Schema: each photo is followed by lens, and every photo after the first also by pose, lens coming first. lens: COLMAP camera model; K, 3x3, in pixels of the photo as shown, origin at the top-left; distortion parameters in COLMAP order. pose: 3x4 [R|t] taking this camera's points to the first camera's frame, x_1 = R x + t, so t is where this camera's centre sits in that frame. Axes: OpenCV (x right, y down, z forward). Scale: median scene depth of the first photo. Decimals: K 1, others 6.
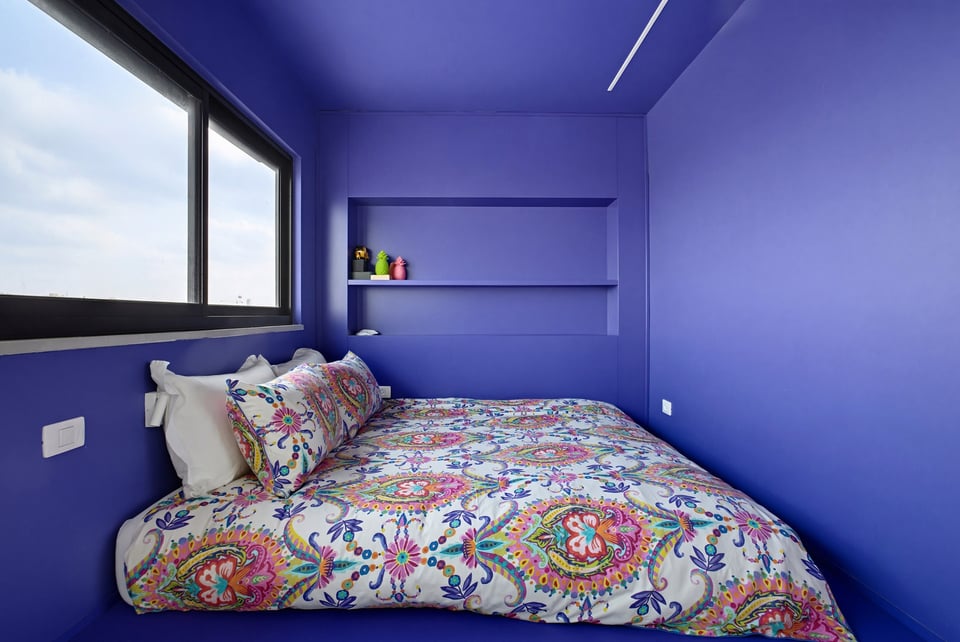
lens RADIAL K [[458.5, 0, 480.0], [0, 458.5, 321.0], [0, 0, 1]] dist [-0.004490, -0.000118]
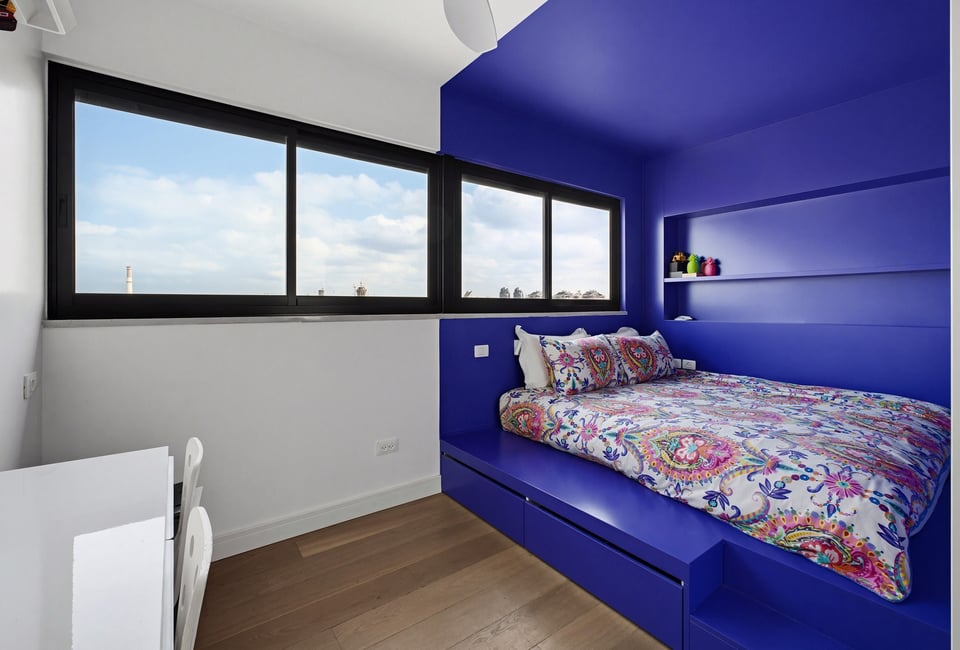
lens RADIAL K [[419.5, 0, 479.6], [0, 419.5, 308.8], [0, 0, 1]] dist [0.001035, 0.000247]
pose [[0.583766, 0.005998, -0.811900, 0.979508], [-0.008062, 0.999966, 0.001590, 0.004690], [0.811882, 0.005617, 0.583795, -0.395853]]
